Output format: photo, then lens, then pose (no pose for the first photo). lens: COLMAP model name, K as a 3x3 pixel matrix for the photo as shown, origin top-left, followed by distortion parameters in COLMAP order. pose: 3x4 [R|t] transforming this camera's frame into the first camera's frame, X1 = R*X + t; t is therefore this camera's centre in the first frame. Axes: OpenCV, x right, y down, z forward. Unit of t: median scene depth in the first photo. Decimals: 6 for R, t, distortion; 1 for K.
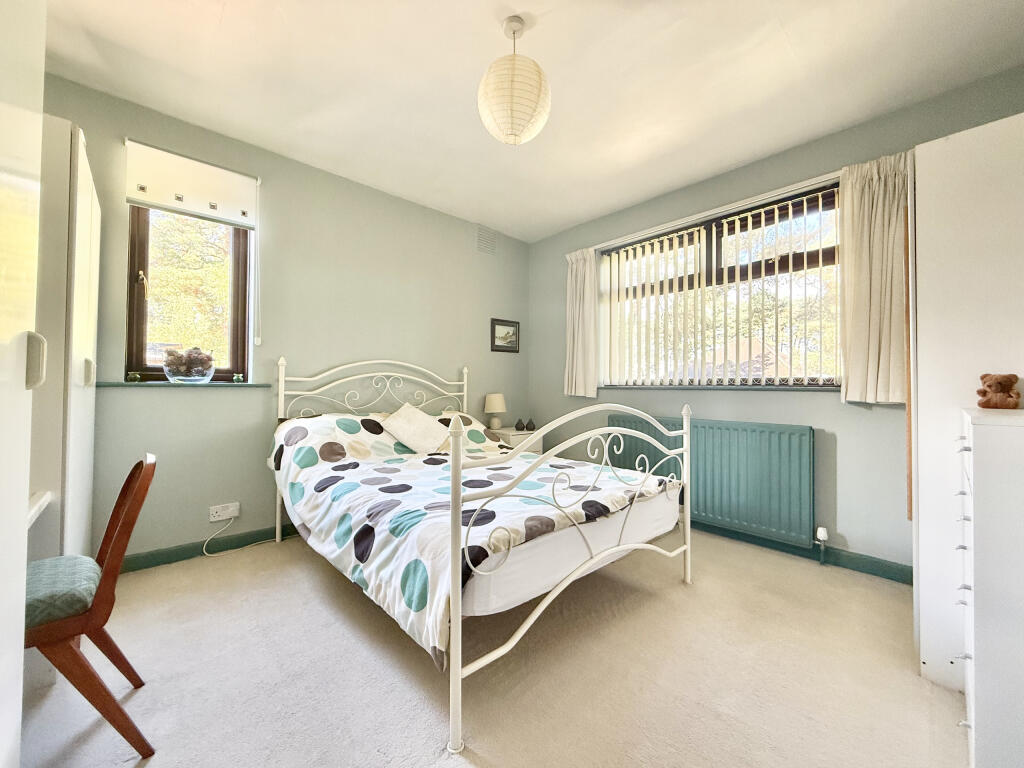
lens RADIAL K [[408.6, 0, 512.8], [0, 408.6, 383.6], [0, 0, 1]] dist [0.002220, 0.000265]
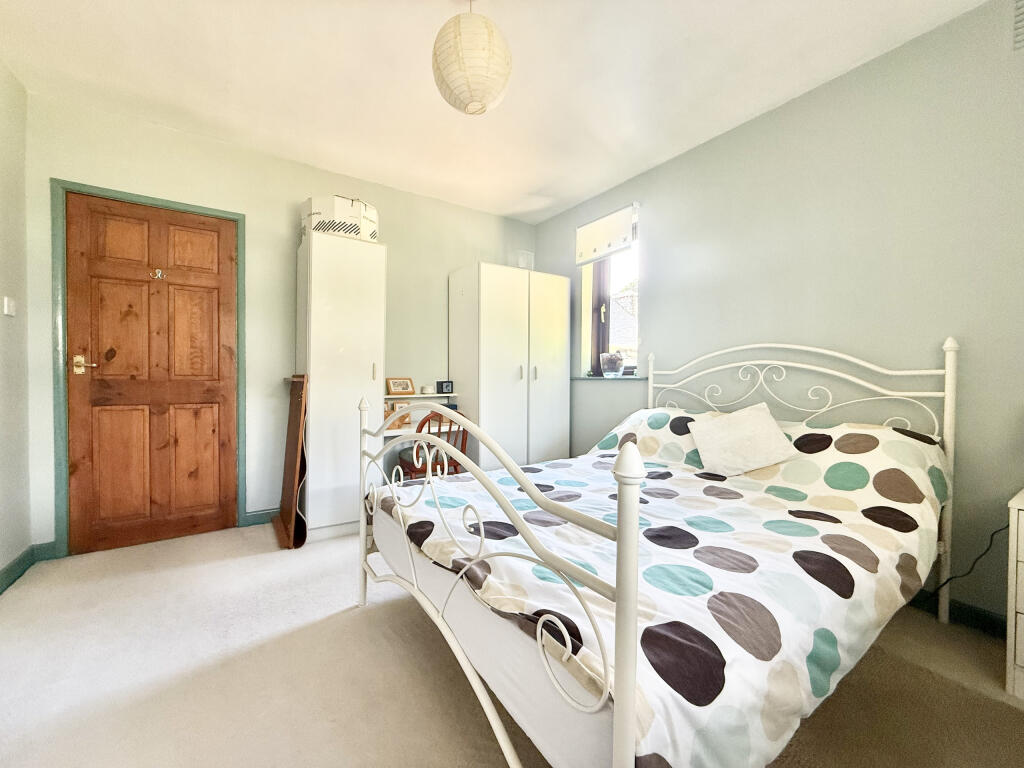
lens RADIAL K [[408.6, 0, 511.7], [0, 408.6, 383.7], [0, 0, 1]] dist [0.002220, 0.000265]
pose [[-0.156667, 0.005417, -0.987637, 0.548678], [0.004035, 0.999980, 0.004844, 0.010761], [0.987643, -0.003226, -0.156686, 0.786779]]
